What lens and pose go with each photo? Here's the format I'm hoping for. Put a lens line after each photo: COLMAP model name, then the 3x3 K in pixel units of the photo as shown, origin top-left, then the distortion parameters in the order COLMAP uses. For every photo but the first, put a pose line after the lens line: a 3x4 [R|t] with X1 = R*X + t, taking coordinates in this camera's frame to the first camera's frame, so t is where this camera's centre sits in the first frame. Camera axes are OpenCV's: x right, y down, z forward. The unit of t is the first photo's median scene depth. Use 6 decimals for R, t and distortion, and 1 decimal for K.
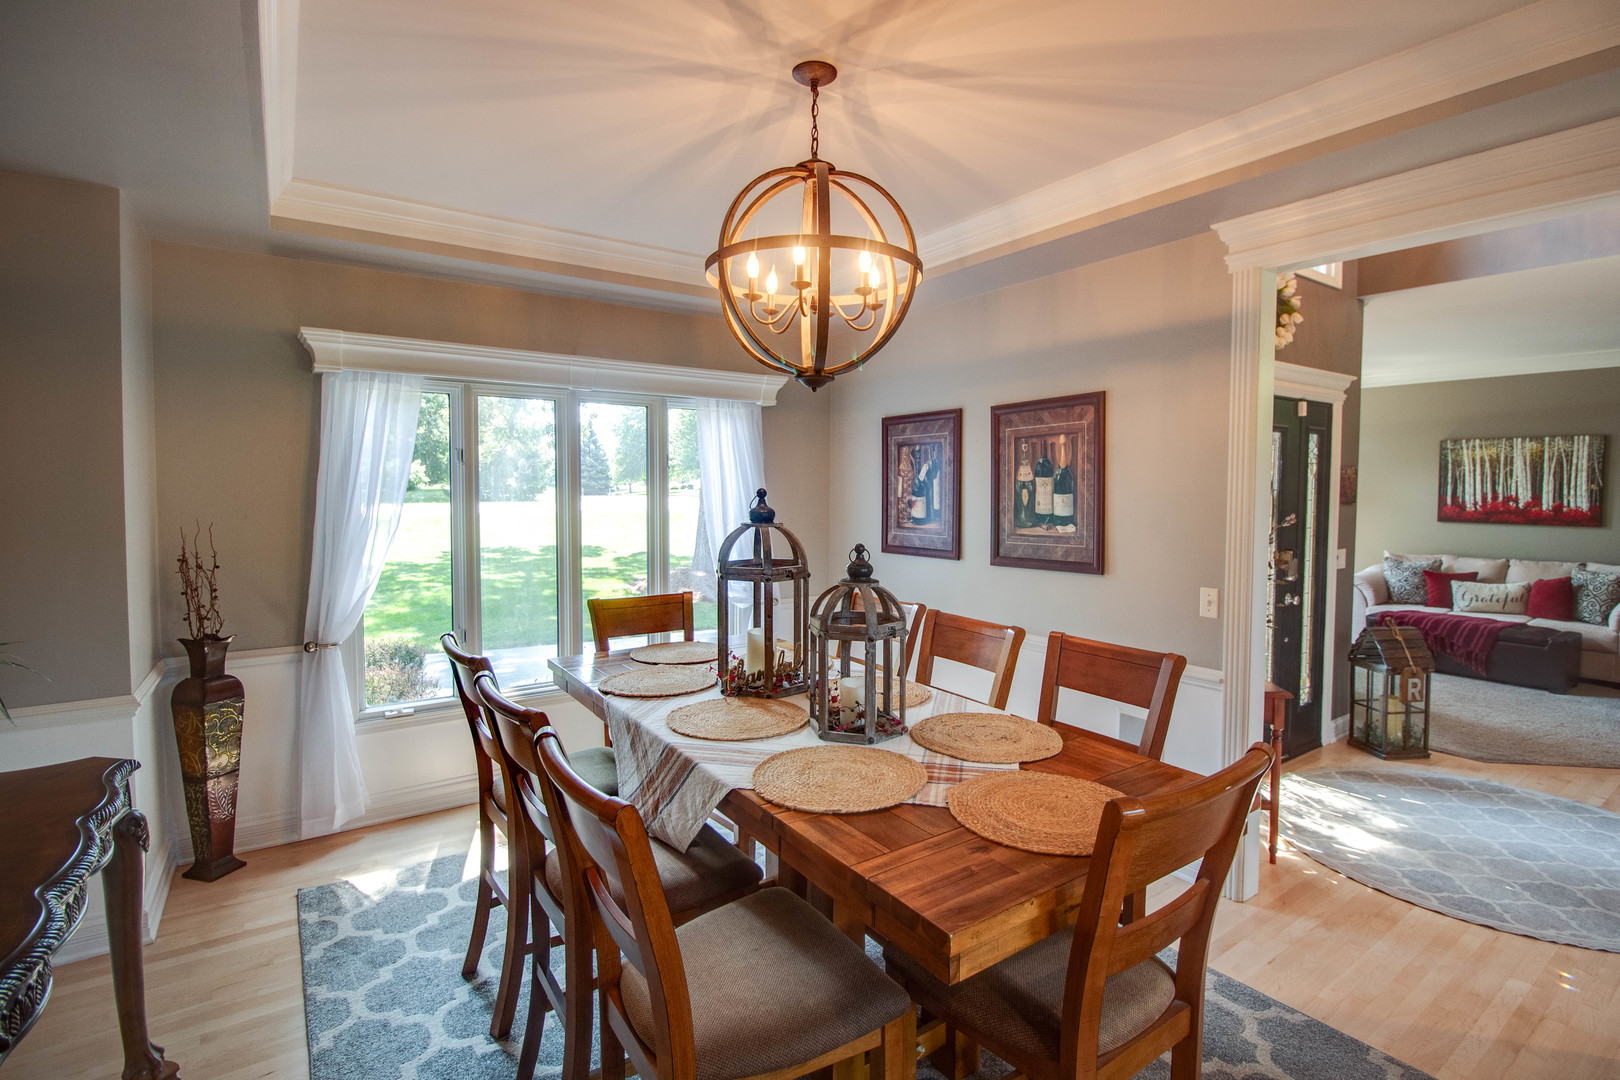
lens RADIAL K [[766.5, 0, 823.9], [0, 766.5, 521.4], [0, 0, 1]] dist [-0.001030, -0.012540]
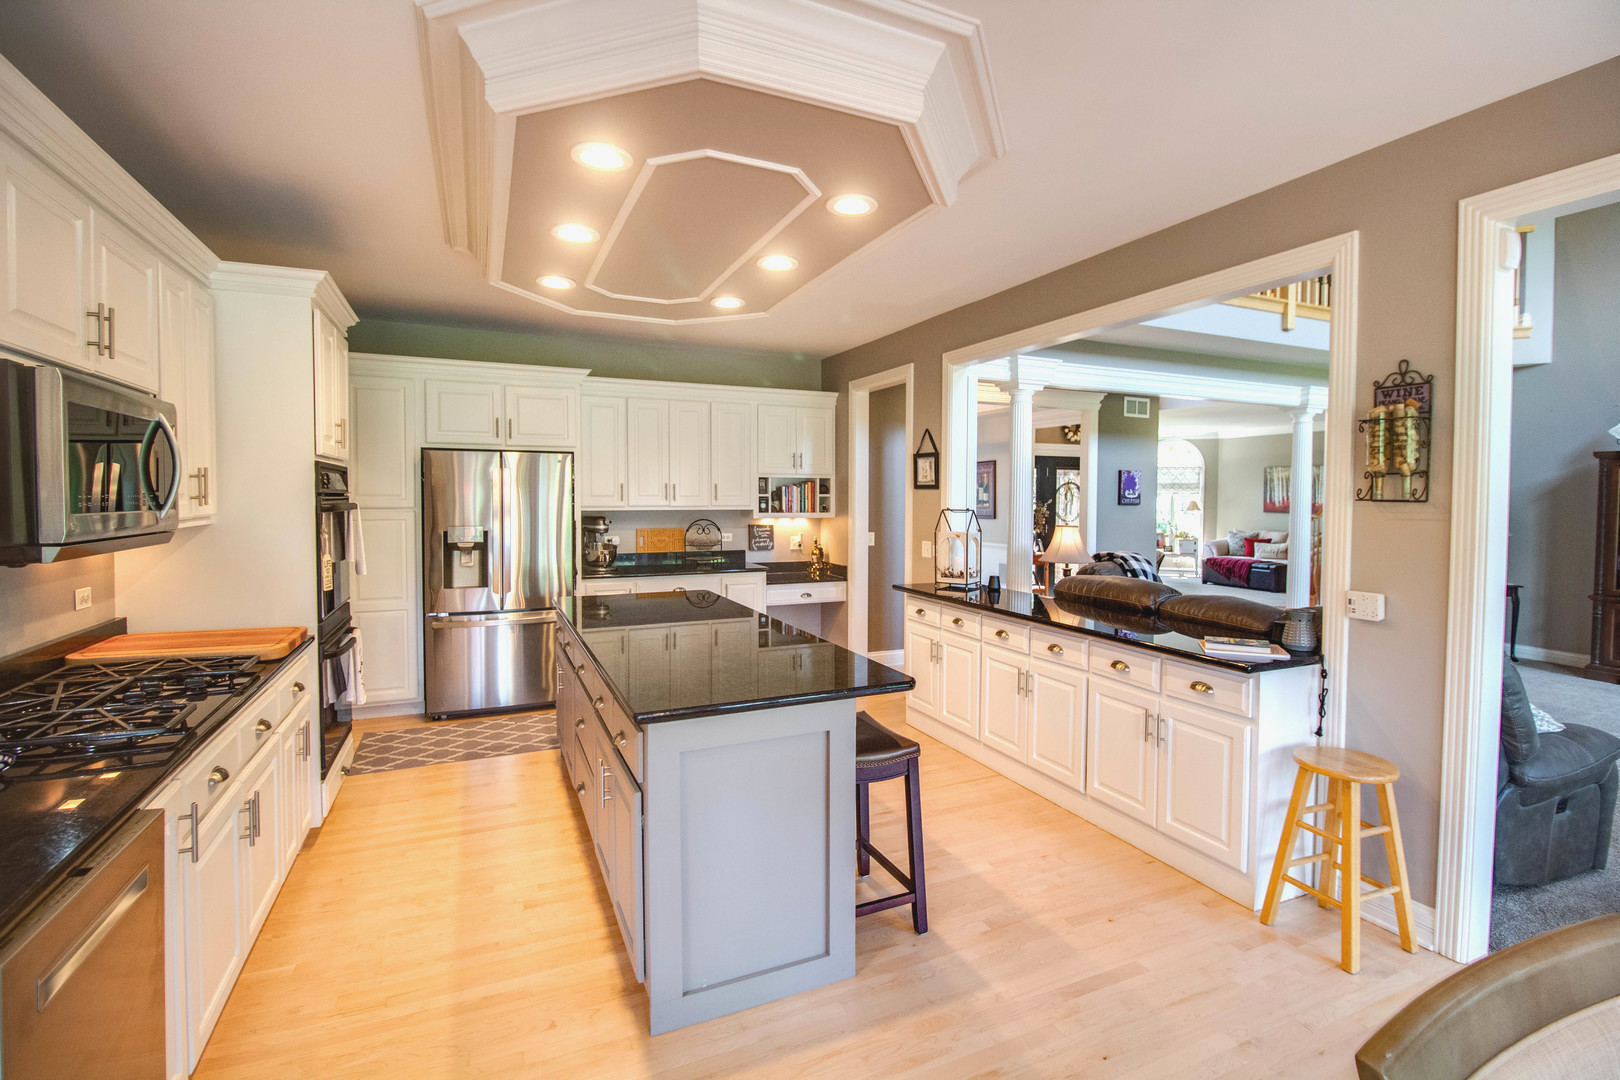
lens RADIAL K [[766.5, 0, 823.9], [0, 766.5, 521.4], [0, 0, 1]] dist [-0.001030, -0.012540]
pose [[0.982756, 0.006498, -0.184795, 0.127278], [-0.009760, 0.999812, -0.016745, 0.068088], [0.184652, 0.018260, 0.982634, -1.067813]]
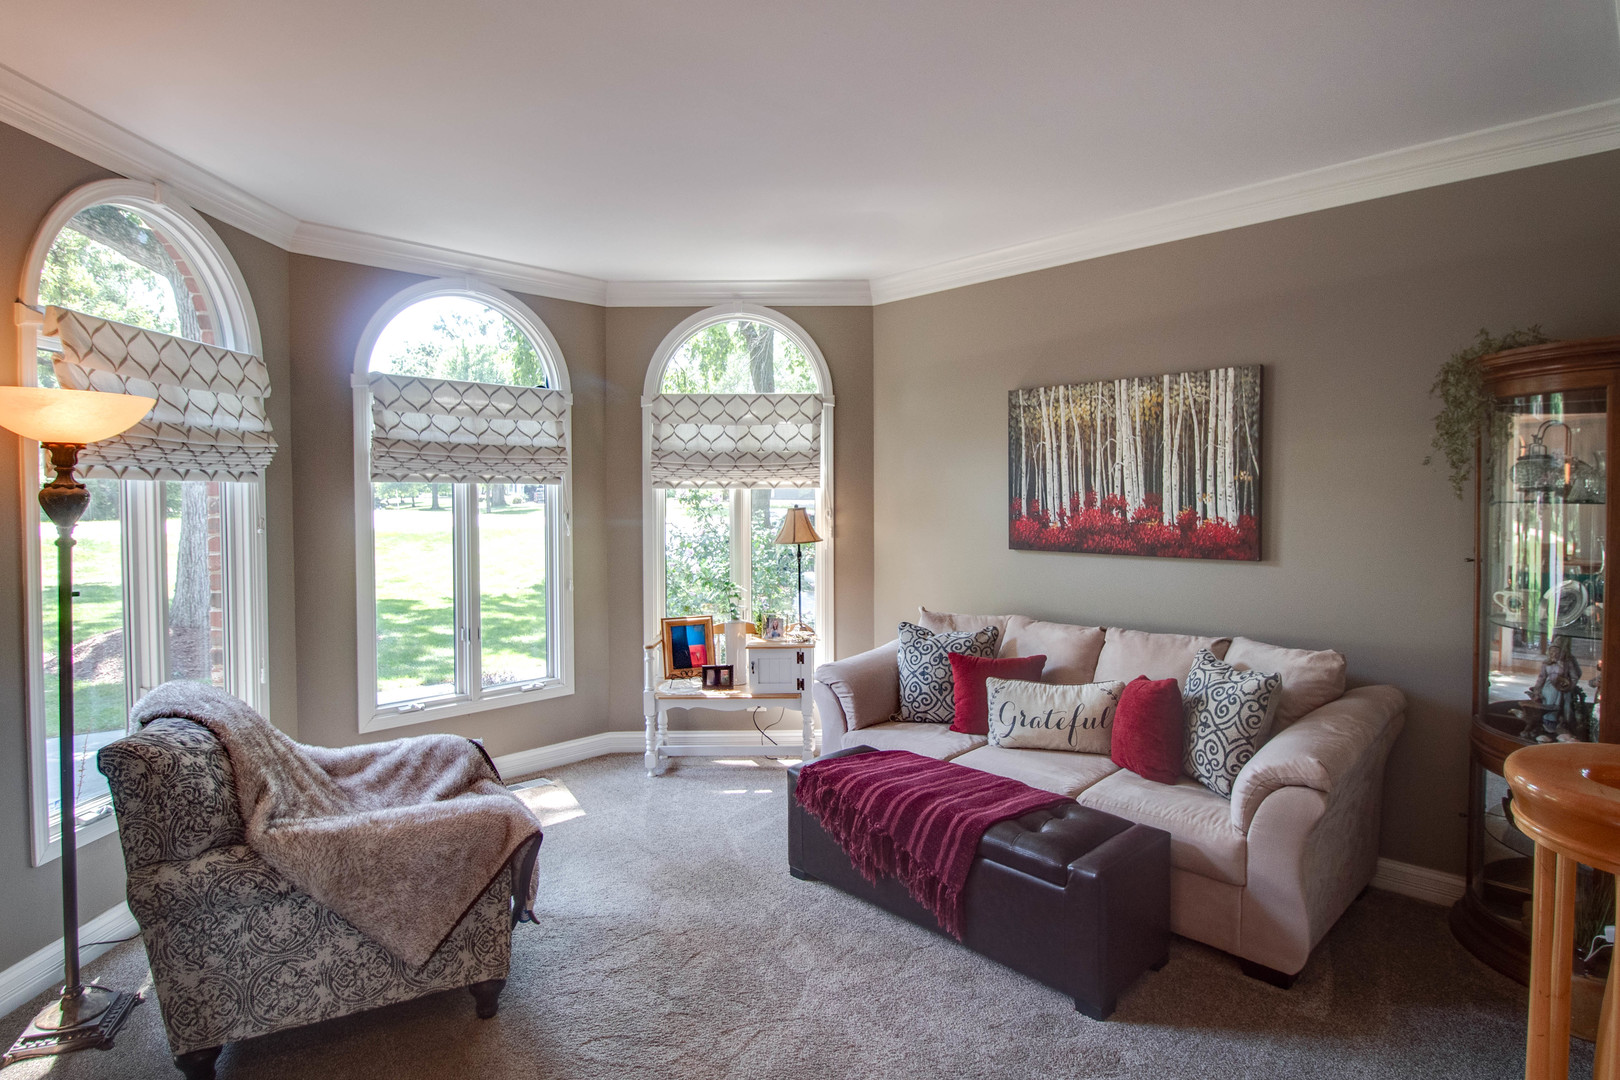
lens RADIAL K [[851.8, 0, 821.8], [0, 851.8, 523.5], [0, 0, 1]] dist [-0.002718, -0.000706]
pose [[0.986581, -0.012235, 0.162813, 0.643032], [0.014694, 0.999795, -0.013909, -0.012019], [-0.162610, 0.016115, 0.986559, 0.497330]]
